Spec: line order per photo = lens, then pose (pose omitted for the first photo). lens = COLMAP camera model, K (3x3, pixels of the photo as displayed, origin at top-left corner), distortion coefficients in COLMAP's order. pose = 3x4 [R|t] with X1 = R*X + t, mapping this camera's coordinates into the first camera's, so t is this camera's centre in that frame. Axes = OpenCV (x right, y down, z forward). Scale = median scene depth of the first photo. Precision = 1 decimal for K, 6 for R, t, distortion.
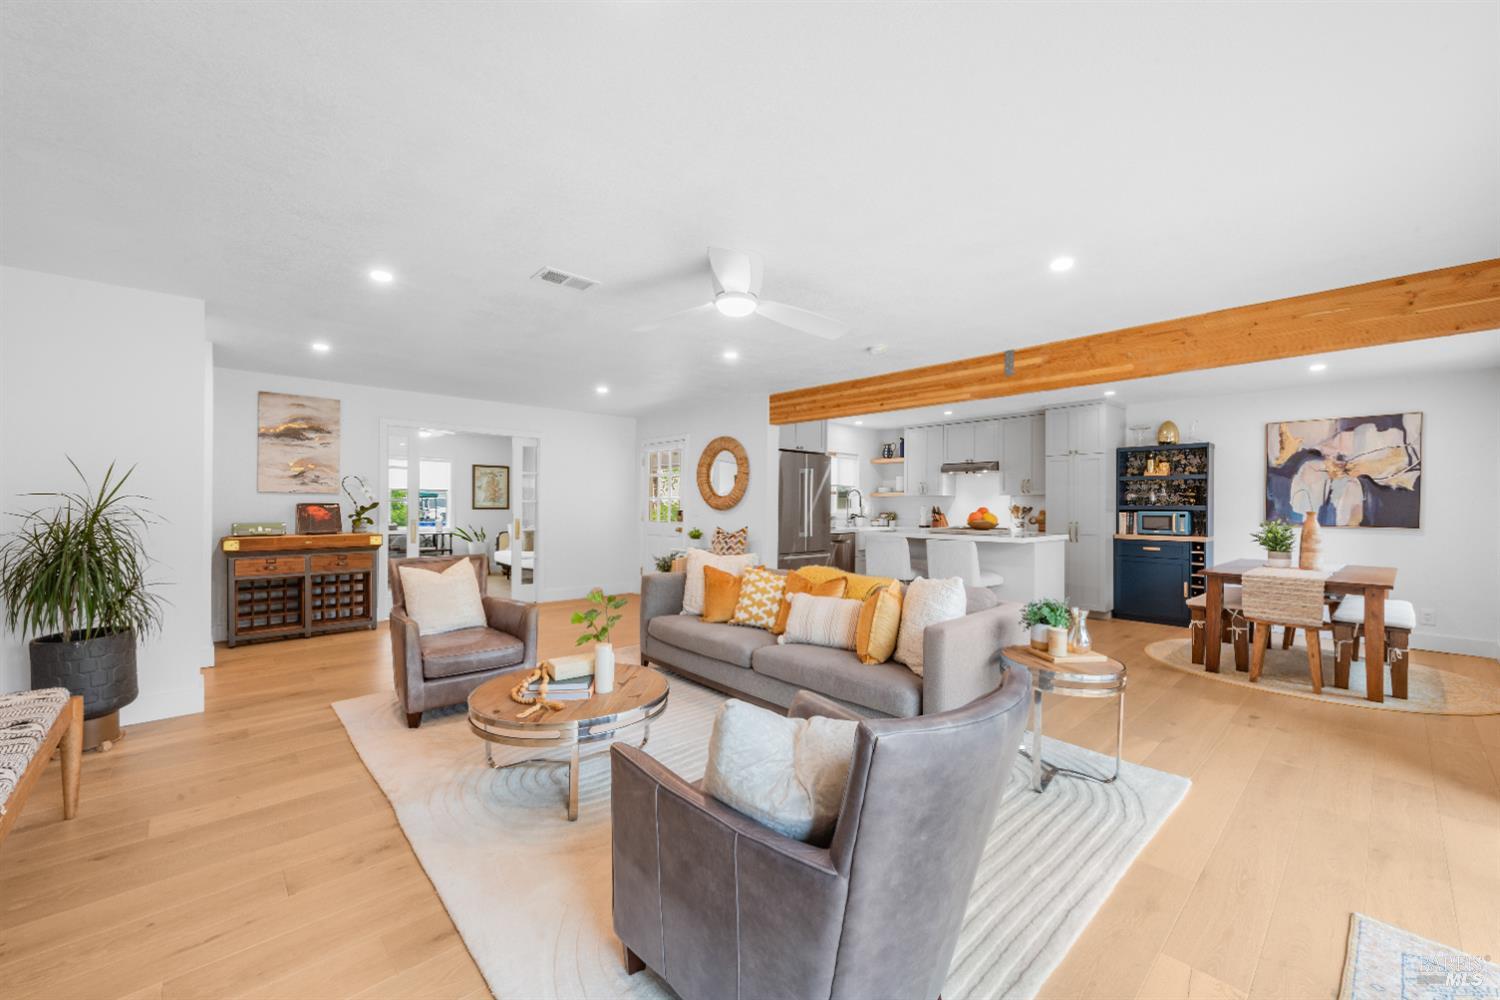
lens RADIAL K [[594.0, 0, 747.3], [0, 594.0, 505.1], [0, 0, 1]] dist [0.003228, 0.000321]
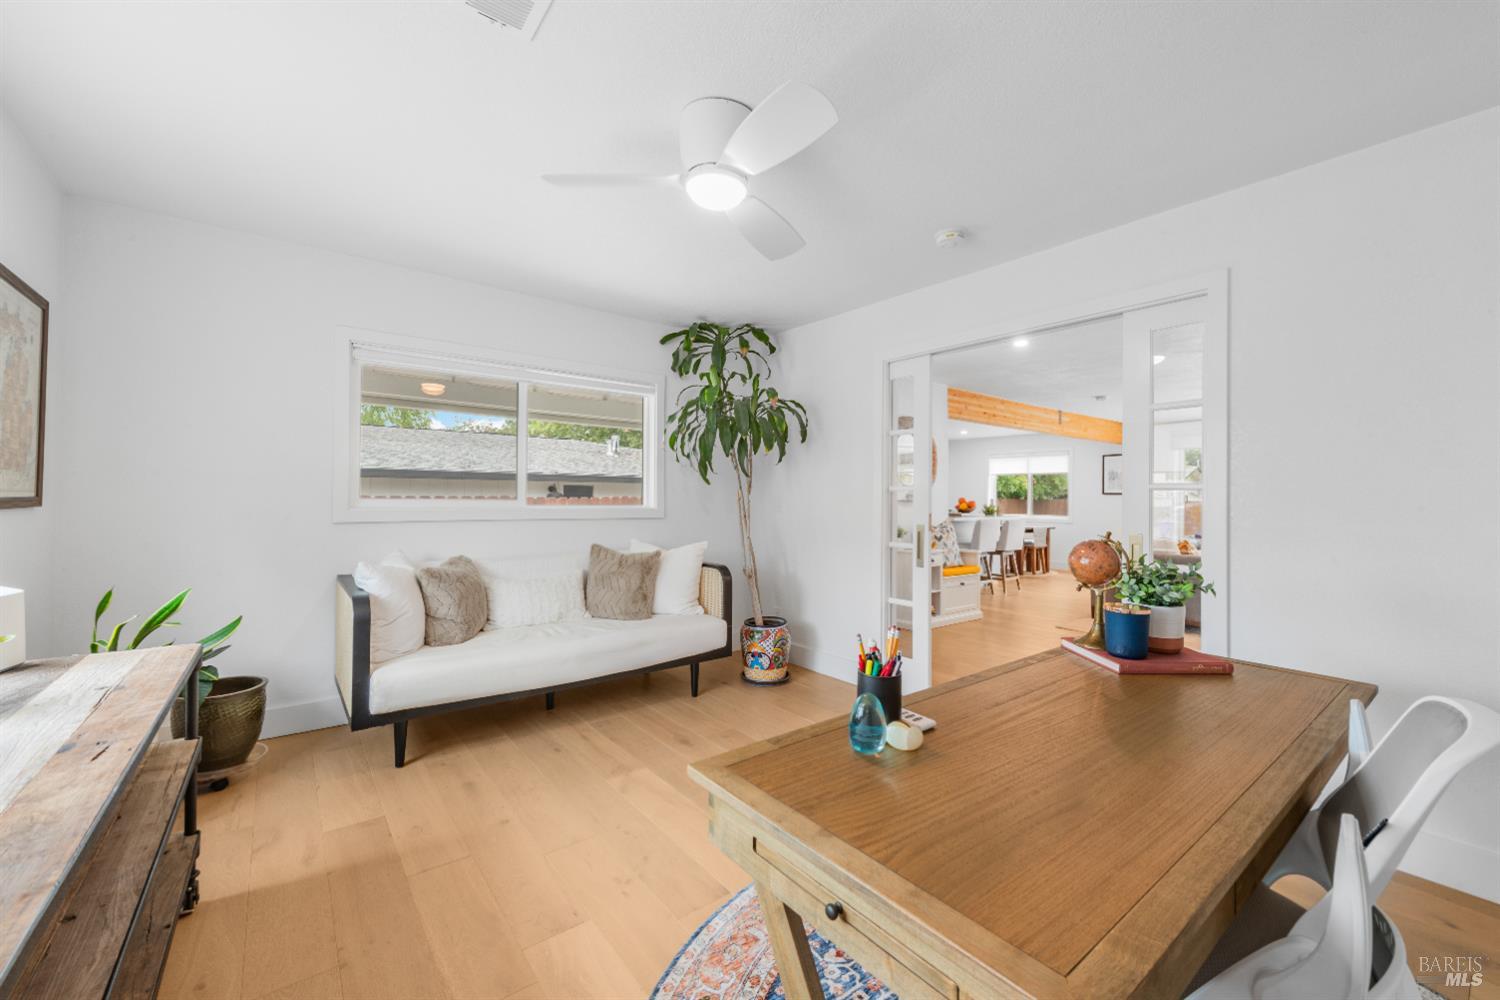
lens RADIAL K [[603.0, 0, 750.0], [0, 603.0, 500.0], [0, 0, 1]] dist [0.001009, 0.000073]
pose [[0.086306, -0.006522, 0.996247, -1.137992], [-0.008489, 0.999937, 0.007282, 0.002480], [-0.996233, -0.009085, 0.086245, 1.397240]]
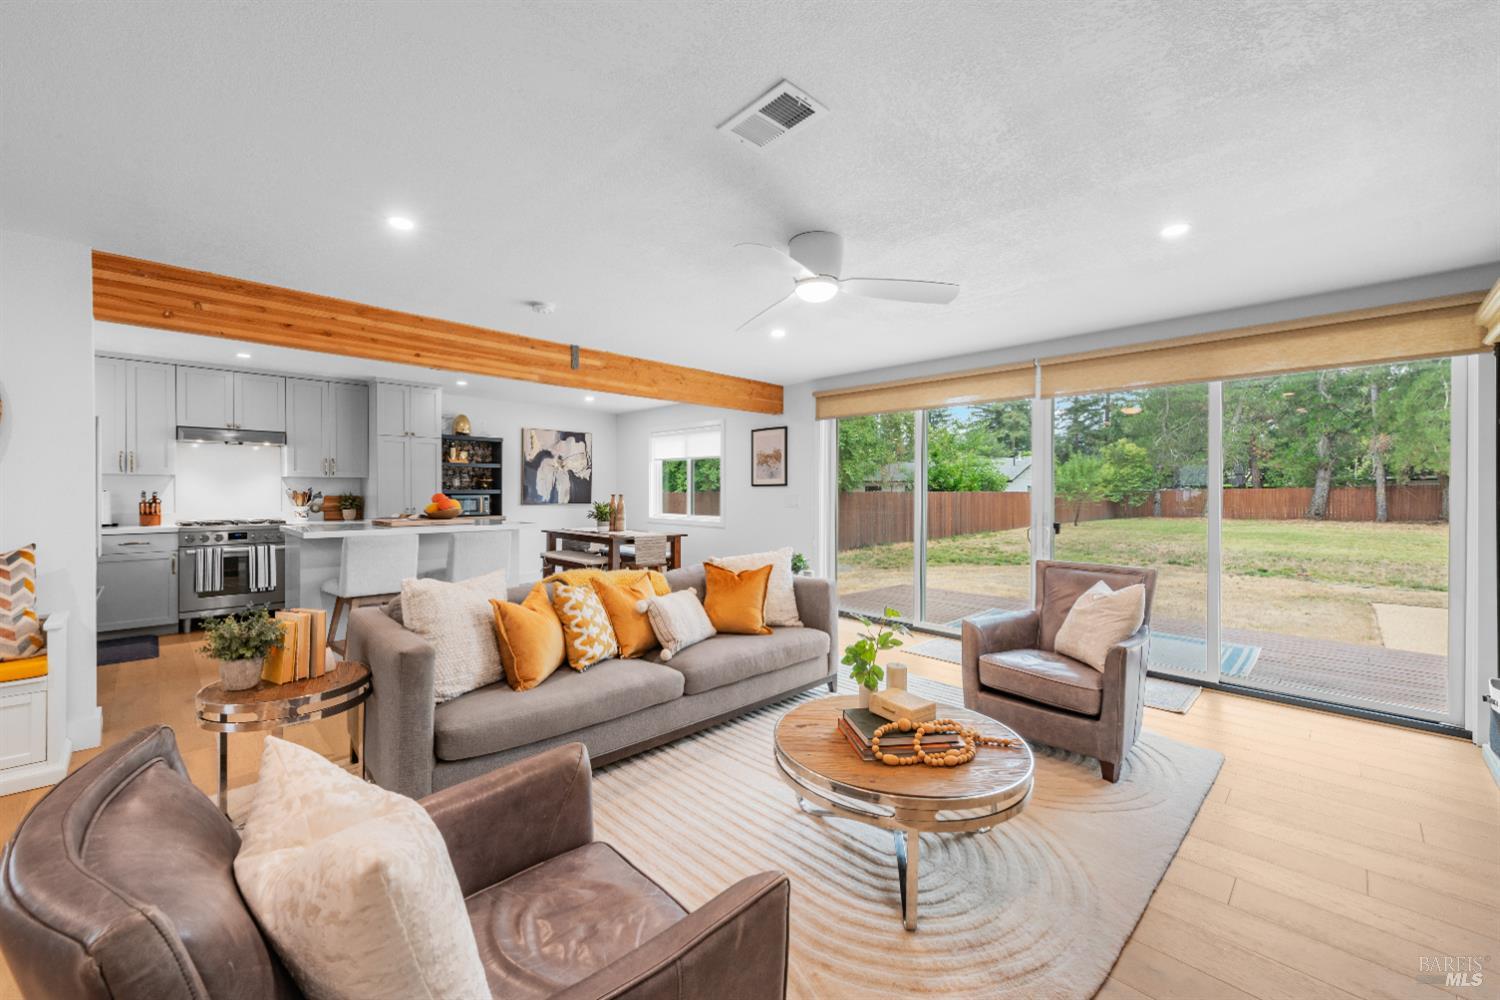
lens RADIAL K [[590.9, 0, 753.5], [0, 590.9, 495.0], [0, 0, 1]] dist [0.004066, 0.000205]
pose [[-0.043493, -0.011948, 0.998982, -0.493890], [-0.004362, 0.999921, 0.011769, -0.005884], [-0.999044, -0.003846, -0.043542, 0.573658]]
